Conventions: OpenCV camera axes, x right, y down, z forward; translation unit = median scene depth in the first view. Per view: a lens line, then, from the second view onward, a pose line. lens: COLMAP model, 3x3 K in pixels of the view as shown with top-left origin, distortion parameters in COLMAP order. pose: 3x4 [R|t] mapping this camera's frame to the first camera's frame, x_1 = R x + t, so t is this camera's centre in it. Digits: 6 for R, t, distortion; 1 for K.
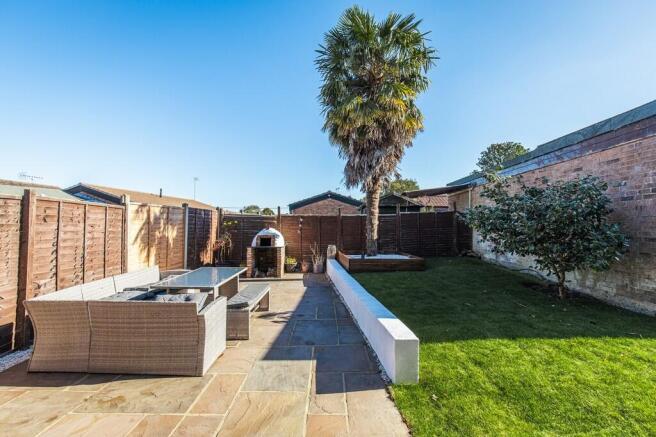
lens RADIAL K [[306.1, 0, 328.0], [0, 306.1, 218.5], [0, 0, 1]] dist [0.000227, -0.000009]
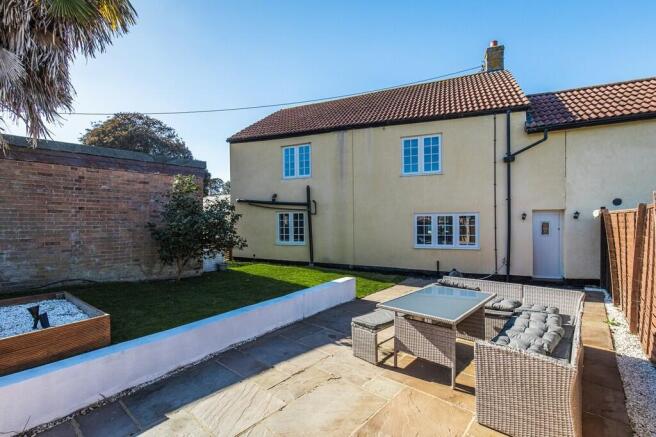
lens RADIAL K [[306.1, 0, 328.0], [0, 306.1, 218.5], [0, 0, 1]] dist [0.000227, -0.000009]
pose [[-0.764203, 0.003097, 0.644969, -0.583676], [-0.017437, 0.999524, -0.025460, 0.004524], [-0.644740, -0.030703, -0.763785, 1.536359]]
